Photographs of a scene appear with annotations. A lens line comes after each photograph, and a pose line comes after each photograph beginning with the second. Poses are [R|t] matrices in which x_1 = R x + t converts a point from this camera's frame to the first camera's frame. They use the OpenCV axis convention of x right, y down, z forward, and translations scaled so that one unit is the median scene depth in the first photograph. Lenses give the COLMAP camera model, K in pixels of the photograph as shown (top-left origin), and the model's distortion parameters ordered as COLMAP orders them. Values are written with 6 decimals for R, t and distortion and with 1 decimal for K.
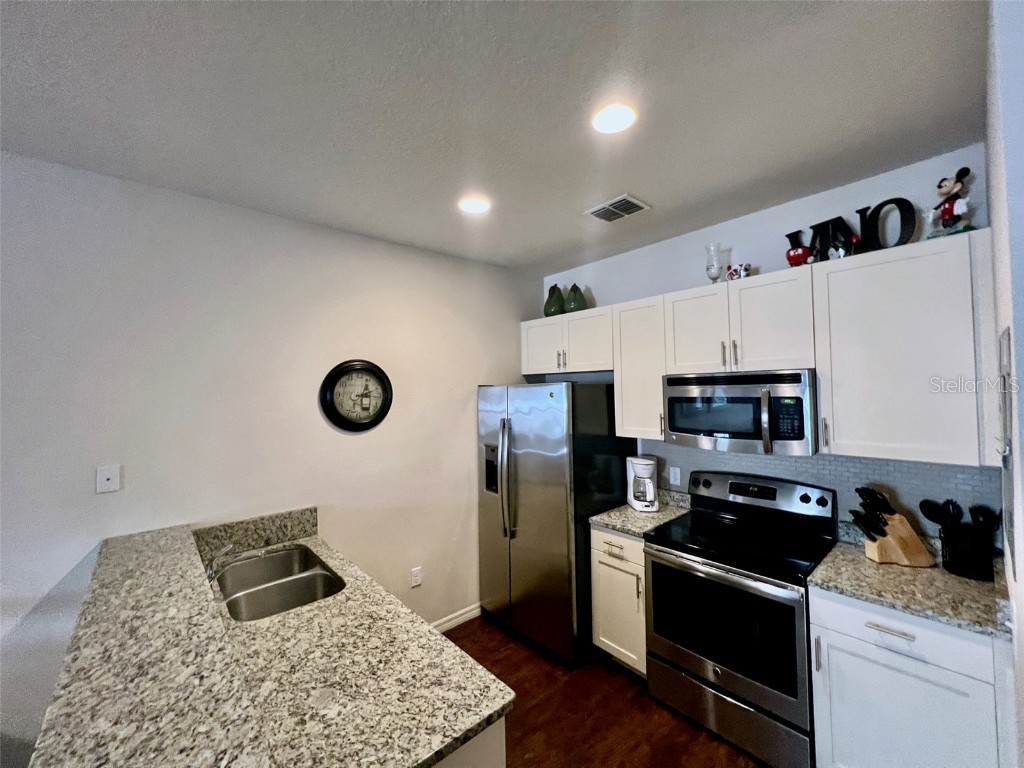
lens RADIAL K [[410.1, 0, 512.7], [0, 410.1, 380.4], [0, 0, 1]] dist [0.000045, 0.000708]
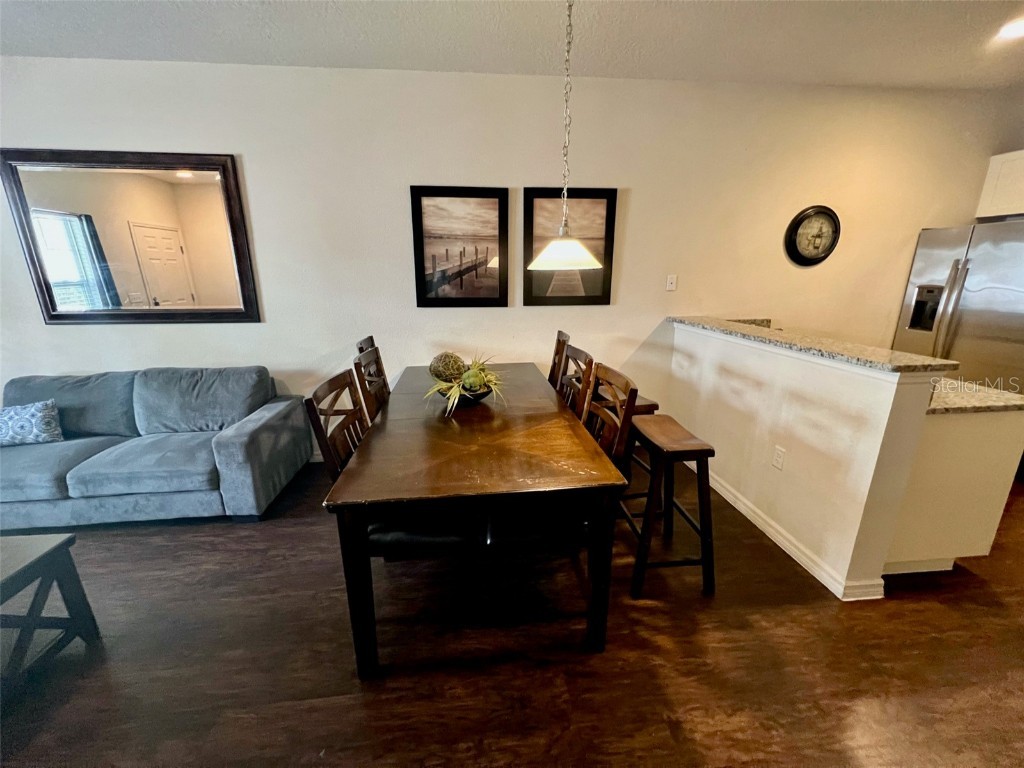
lens RADIAL K [[410.1, 0, 512.9], [0, 410.1, 380.8], [0, 0, 1]] dist [0.000045, 0.000708]
pose [[0.820527, 0.164391, -0.547458, -0.402910], [0.002570, 0.956681, 0.291125, 0.100167], [0.571601, -0.240283, 0.784561, -0.672405]]
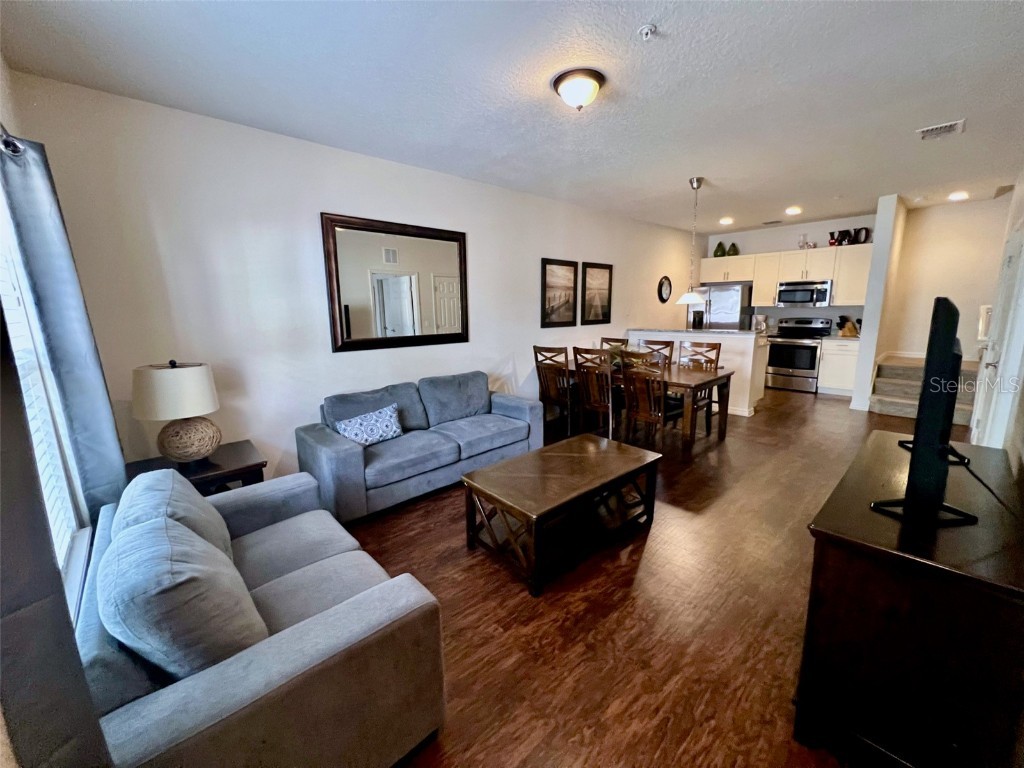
lens RADIAL K [[410.1, 0, 507.7], [0, 410.1, 382.2], [0, 0, 1]] dist [0.000045, 0.000708]
pose [[0.999486, -0.002819, 0.031941, -1.634032], [-0.003751, 0.979006, 0.203799, 0.095480], [-0.031845, -0.203814, 0.978492, -1.906634]]
